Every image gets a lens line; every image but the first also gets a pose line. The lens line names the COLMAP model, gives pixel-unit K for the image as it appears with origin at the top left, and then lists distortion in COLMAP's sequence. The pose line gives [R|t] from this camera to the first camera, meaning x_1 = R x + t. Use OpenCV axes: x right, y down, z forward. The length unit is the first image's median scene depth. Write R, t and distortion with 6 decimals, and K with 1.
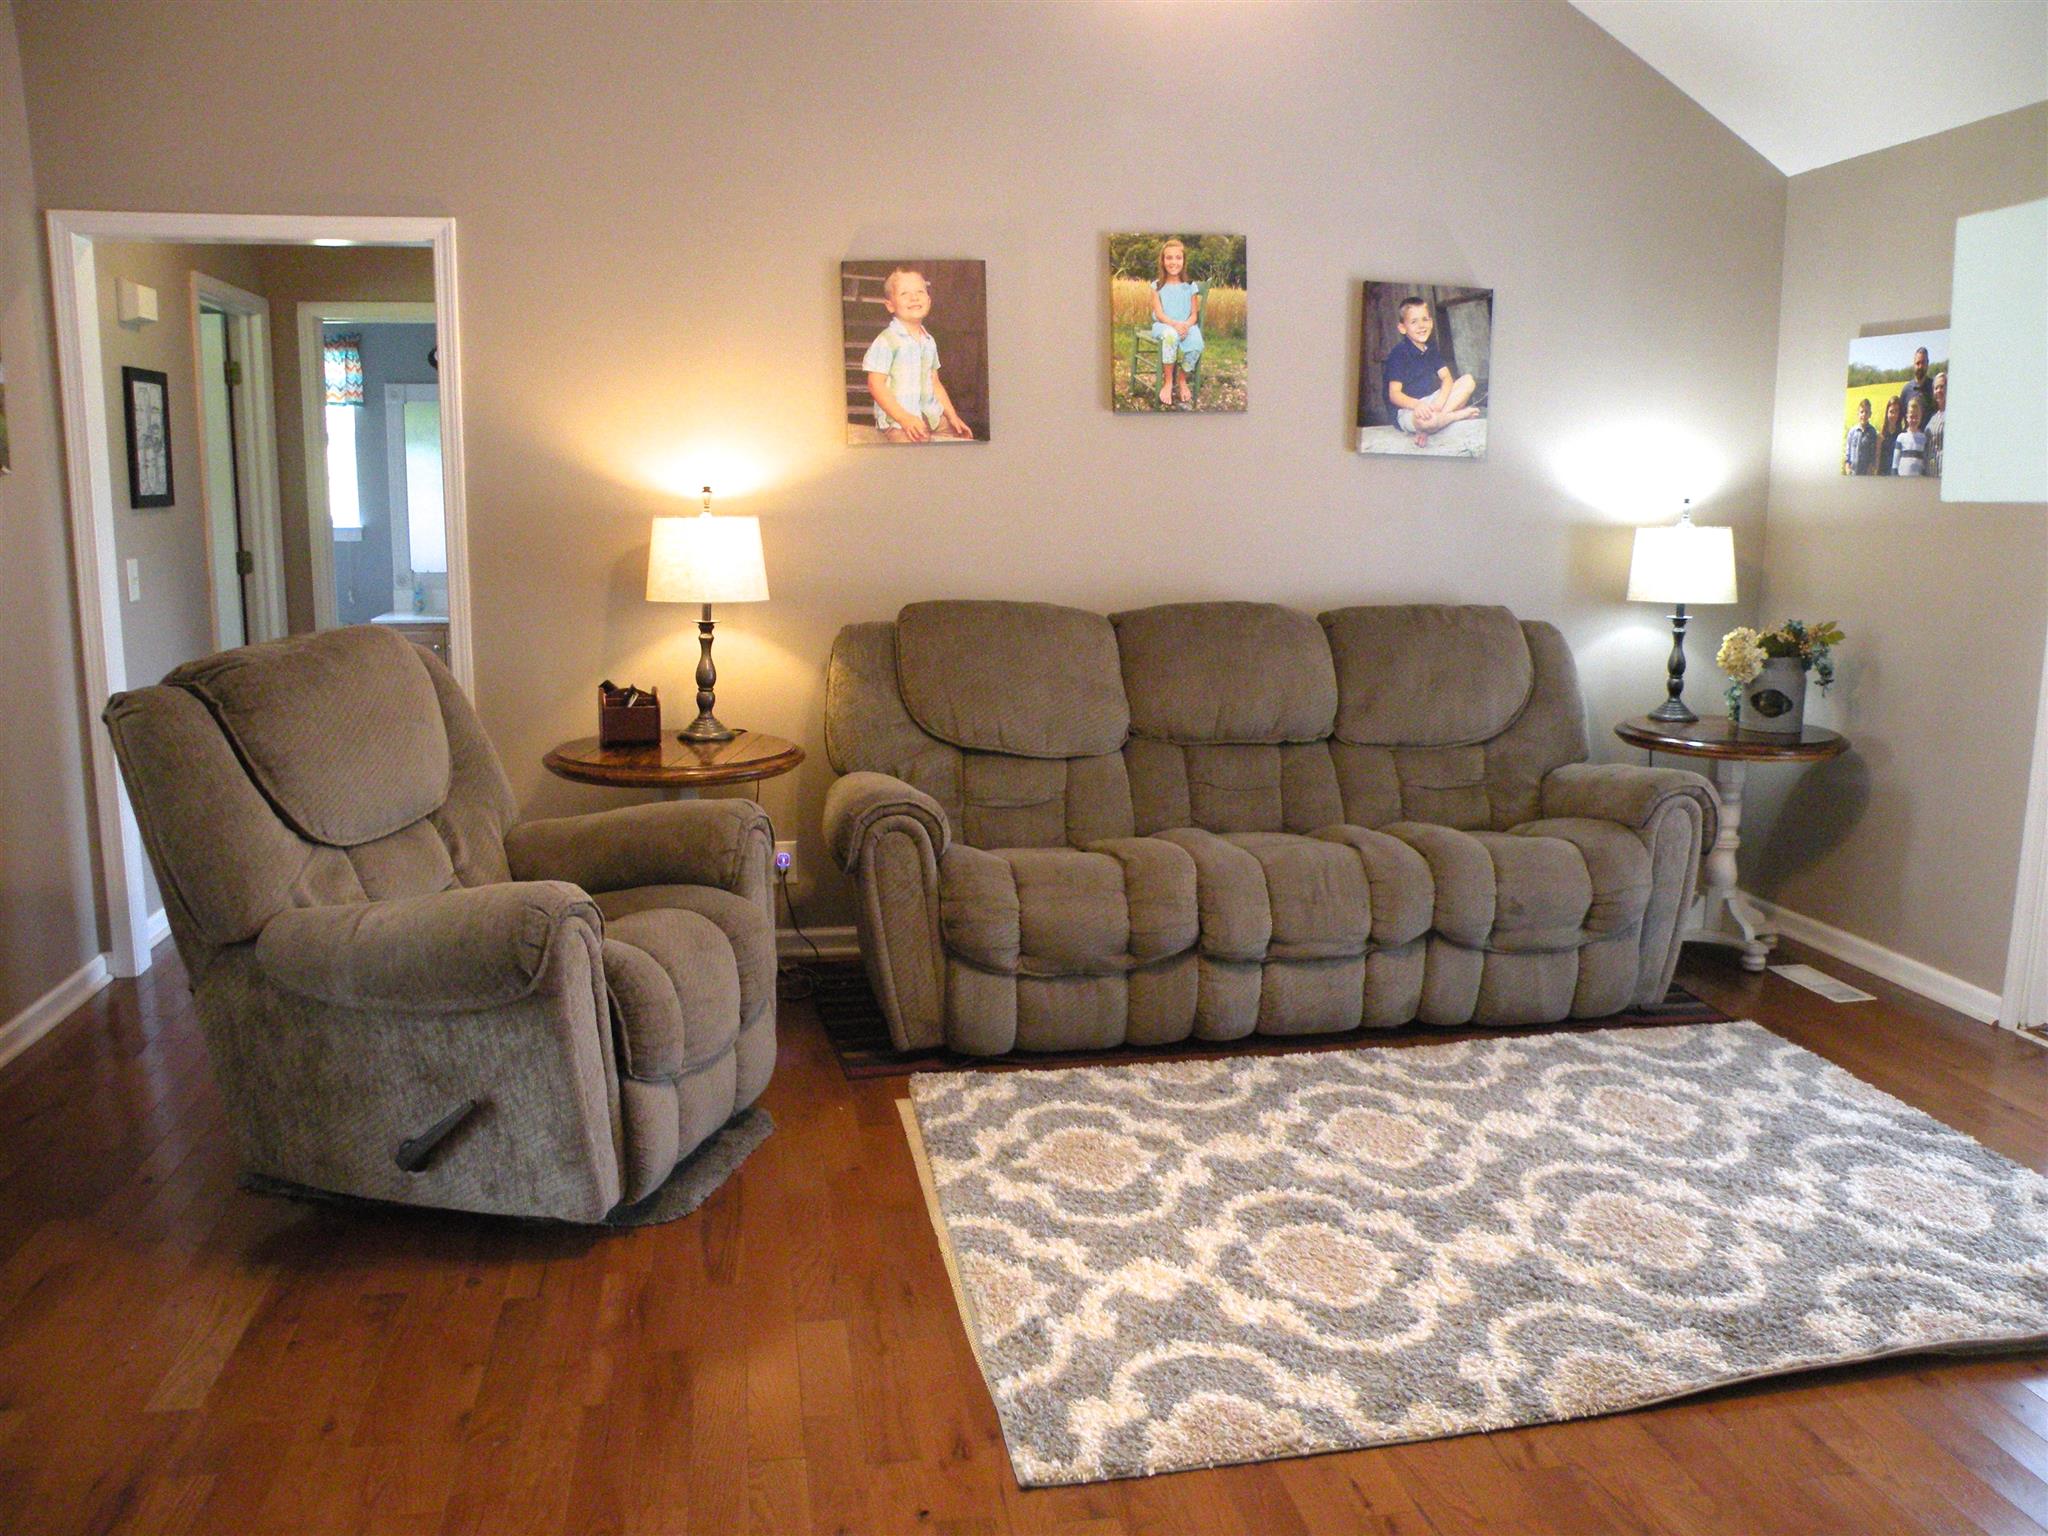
lens RADIAL K [[1614.4, 0, 1031.3], [0, 1614.4, 776.6], [0, 0, 1]] dist [-0.132111, 0.081658]
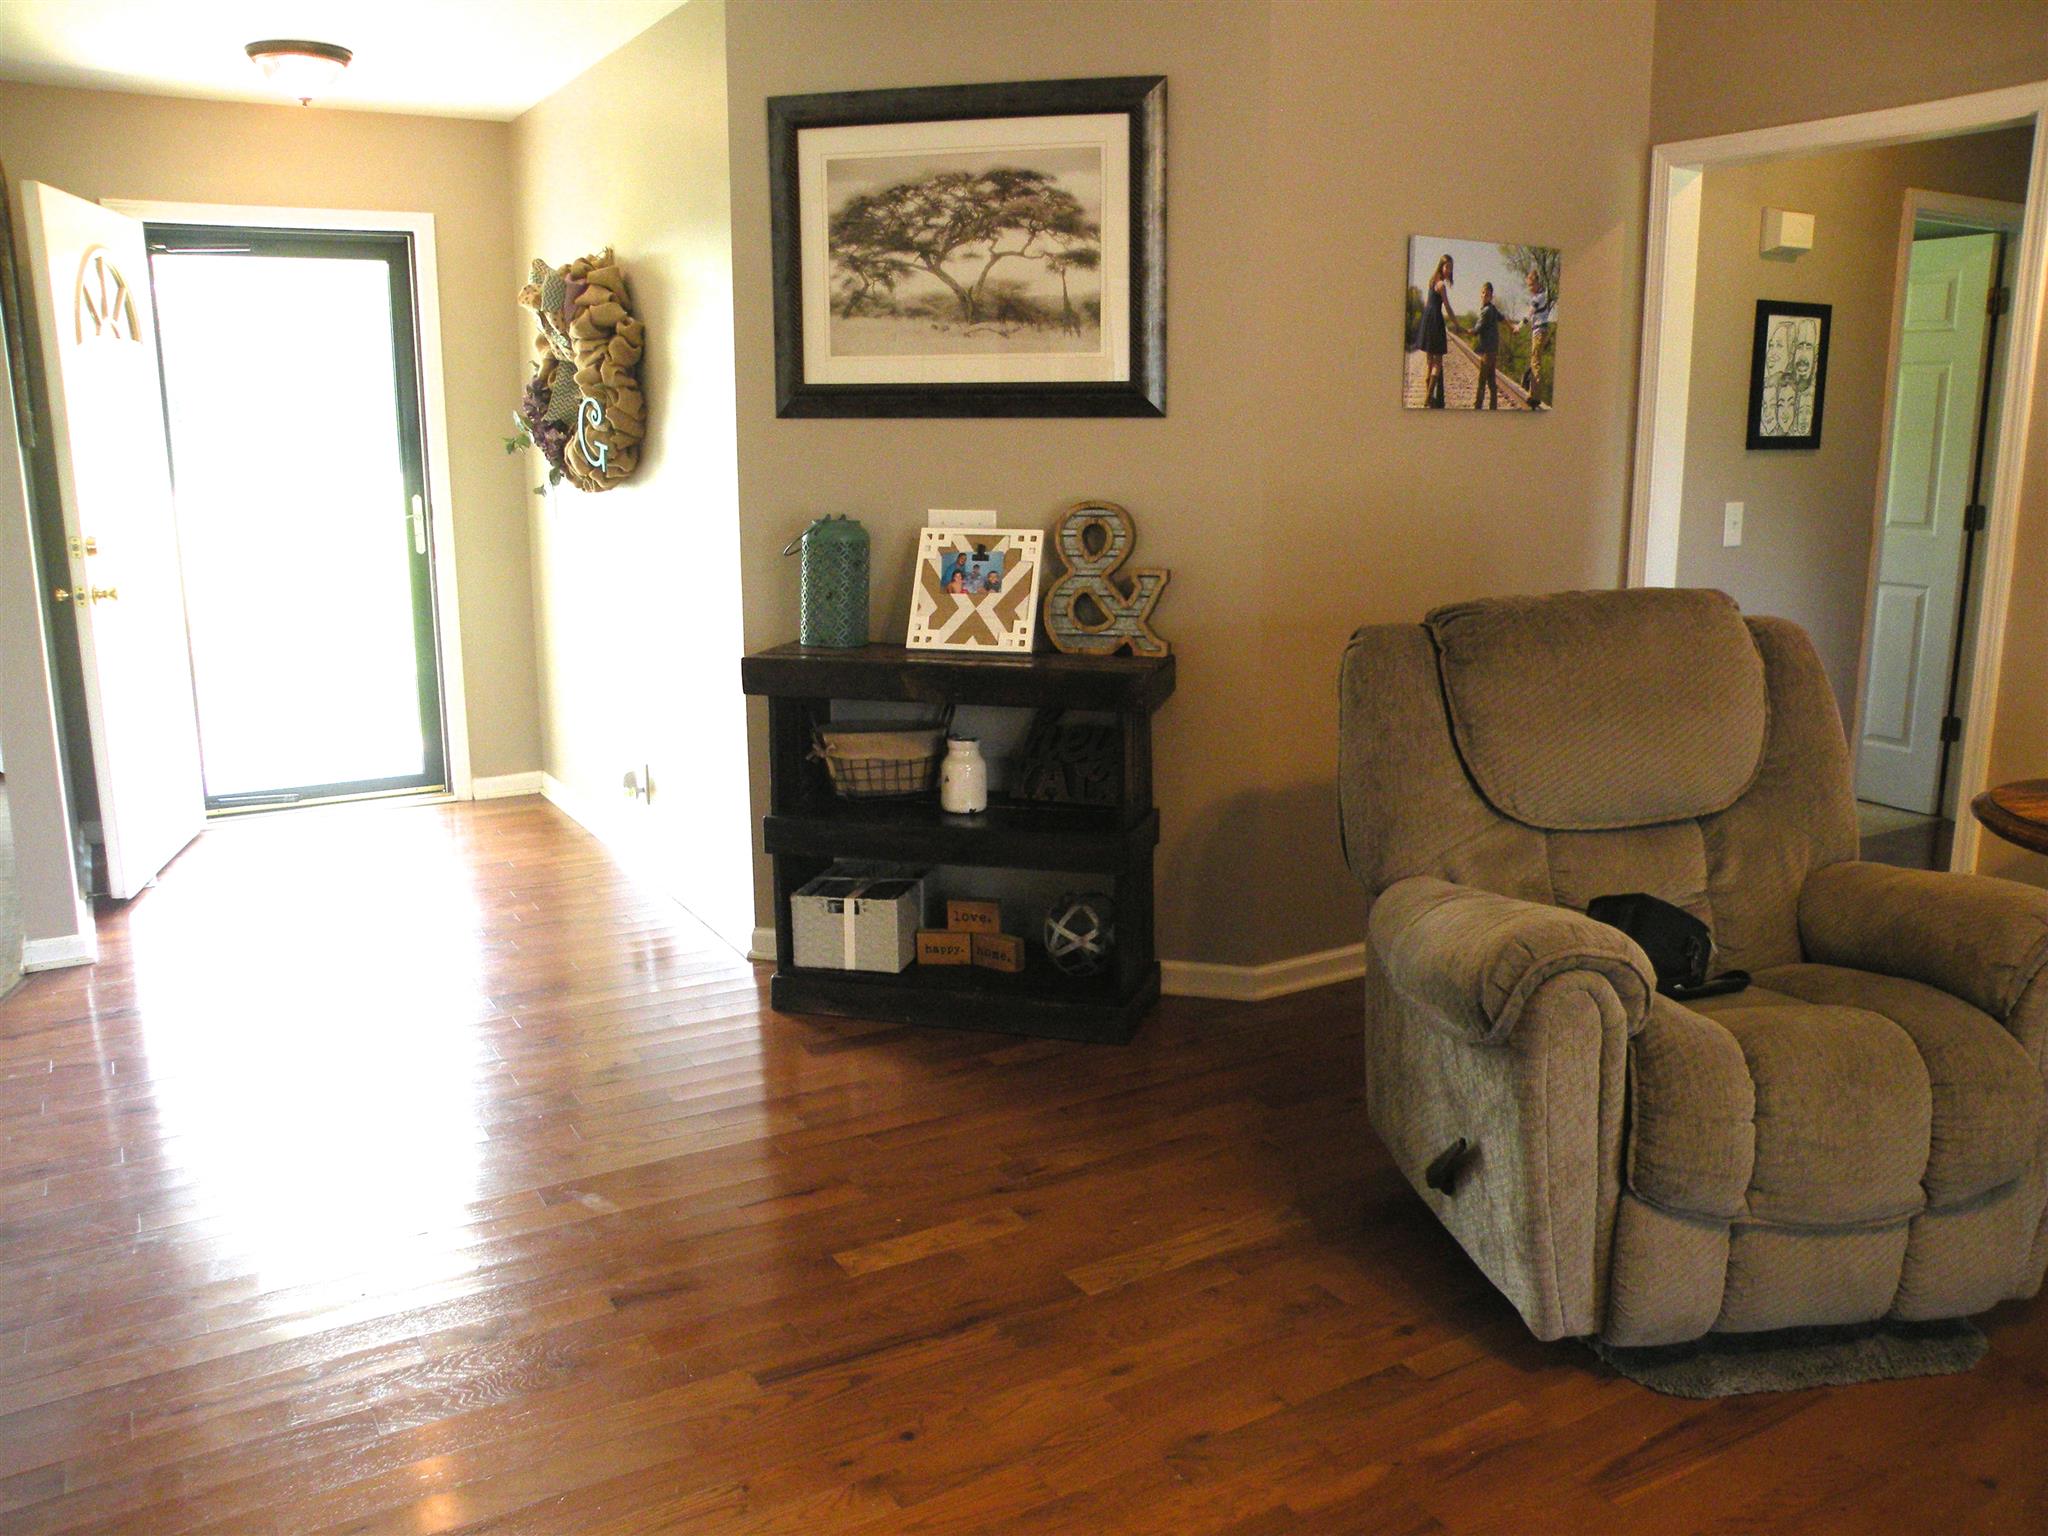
lens RADIAL K [[1614.4, 0, 1029.9], [0, 1614.4, 771.5], [0, 0, 1]] dist [-0.132111, 0.081658]
pose [[0.358697, 0.195215, -0.912813, 0.199137], [-0.166384, 0.975599, 0.143260, -0.048362], [0.918506, 0.100490, 0.382425, 0.269986]]
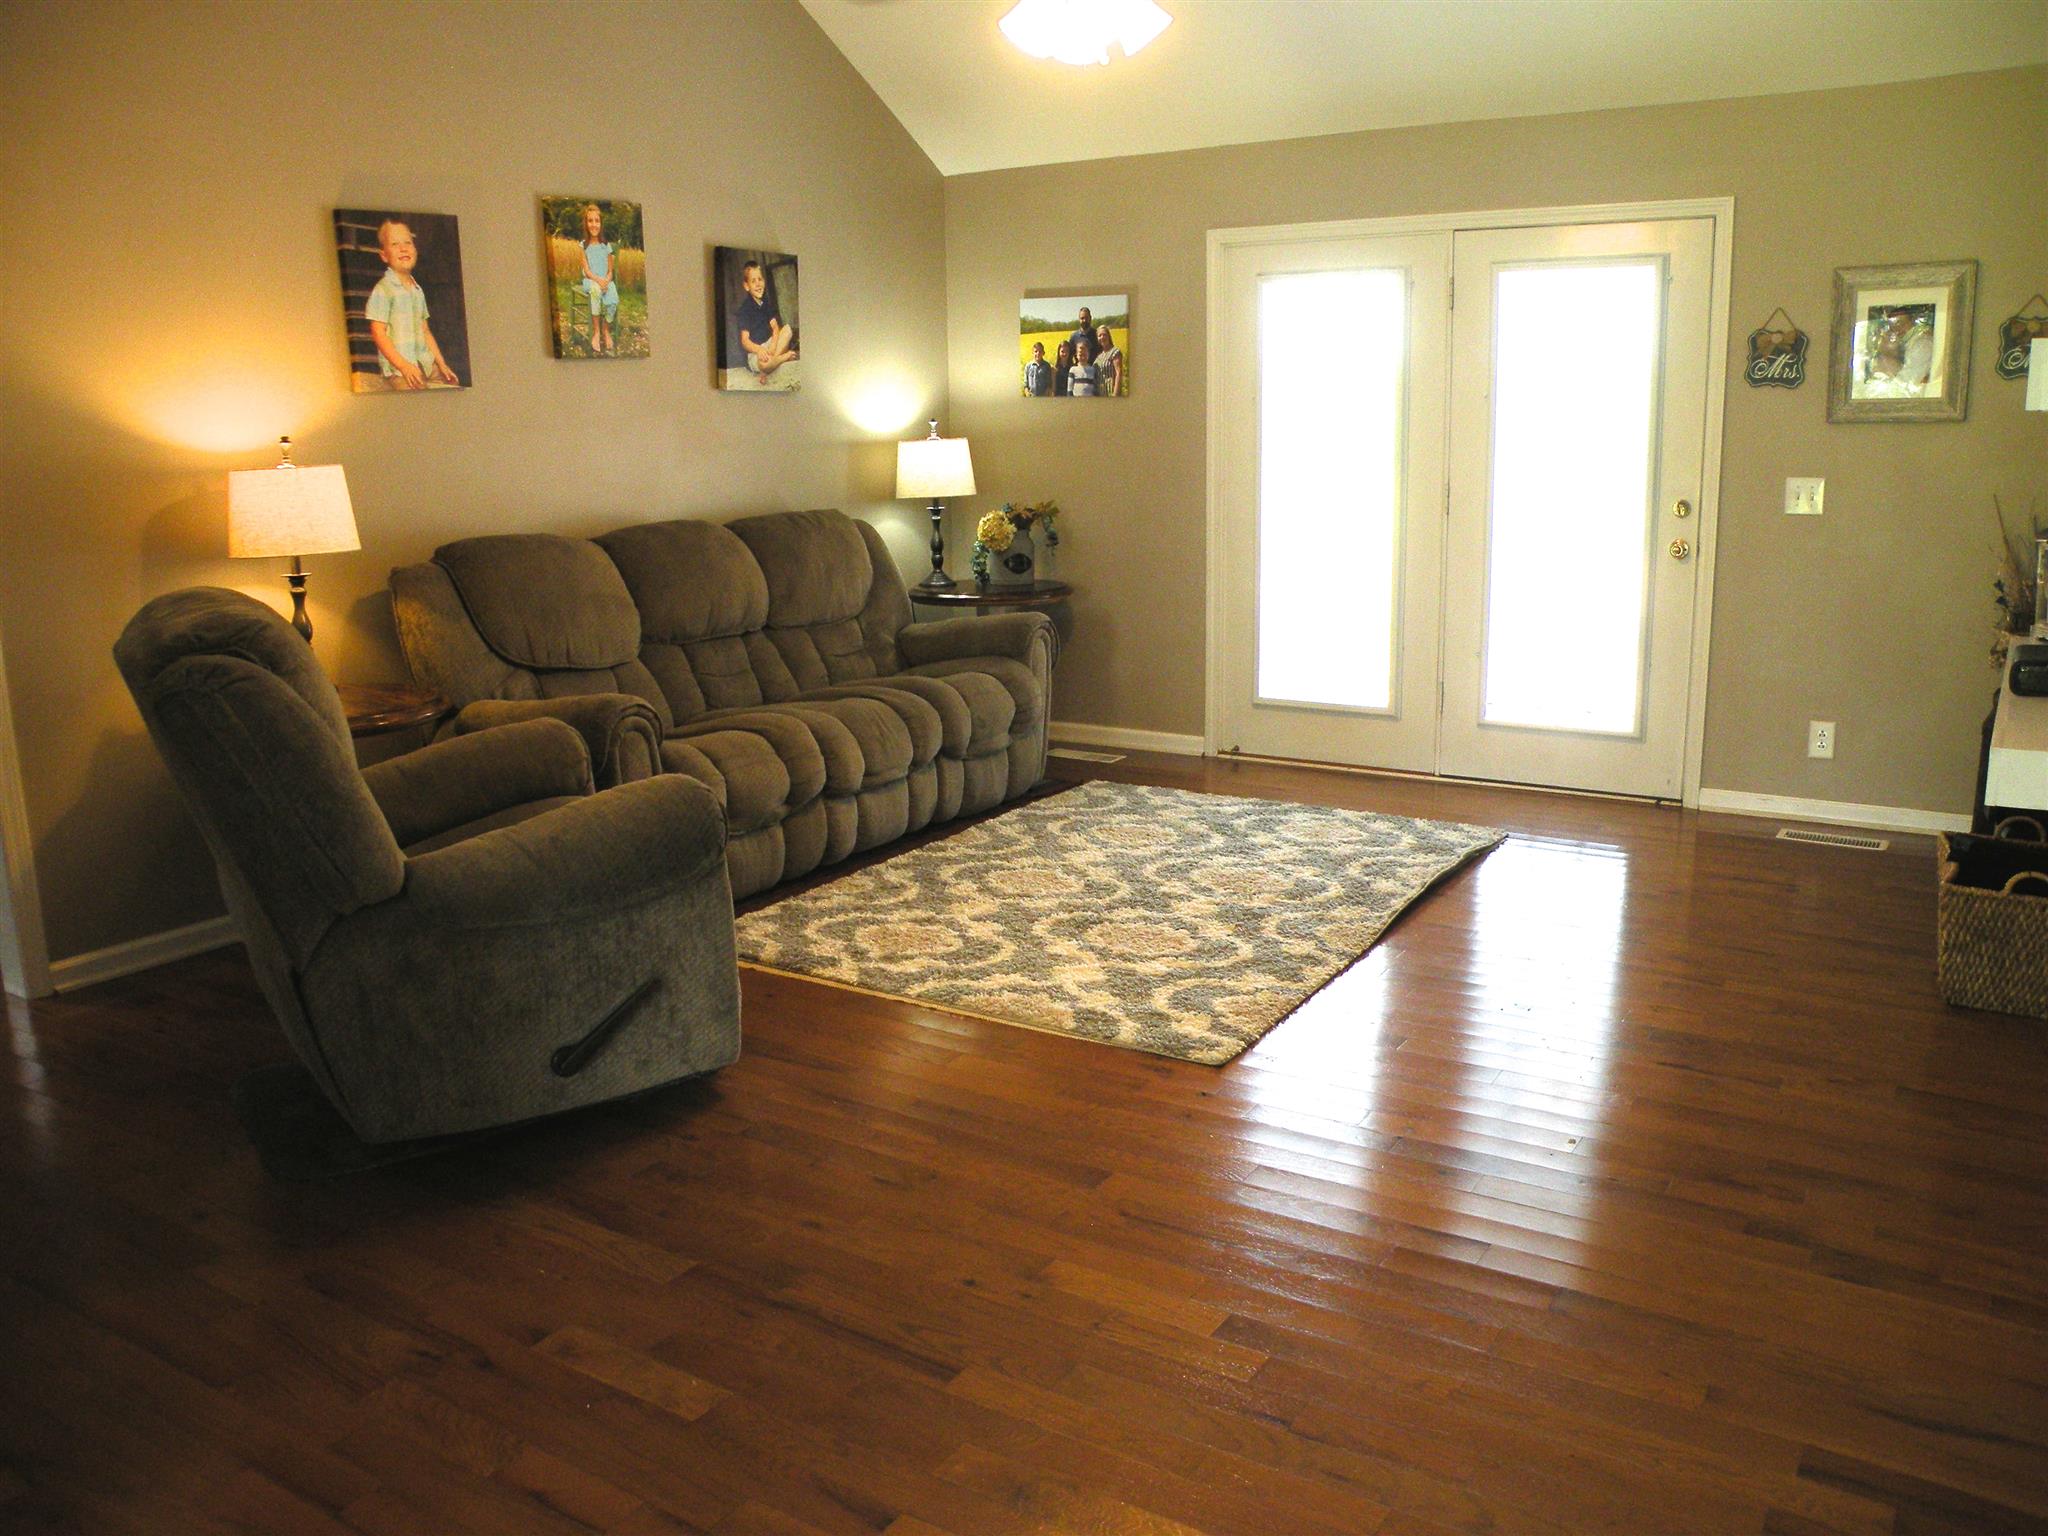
lens RADIAL K [[1614.4, 0, 1005.1], [0, 1614.4, 781.2], [0, 0, 1]] dist [-0.132111, 0.081658]
pose [[0.689971, -0.178942, 0.701370, -0.593397], [0.150959, 0.983228, 0.102348, -0.005897], [-0.707921, 0.035261, 0.705411, 0.019006]]
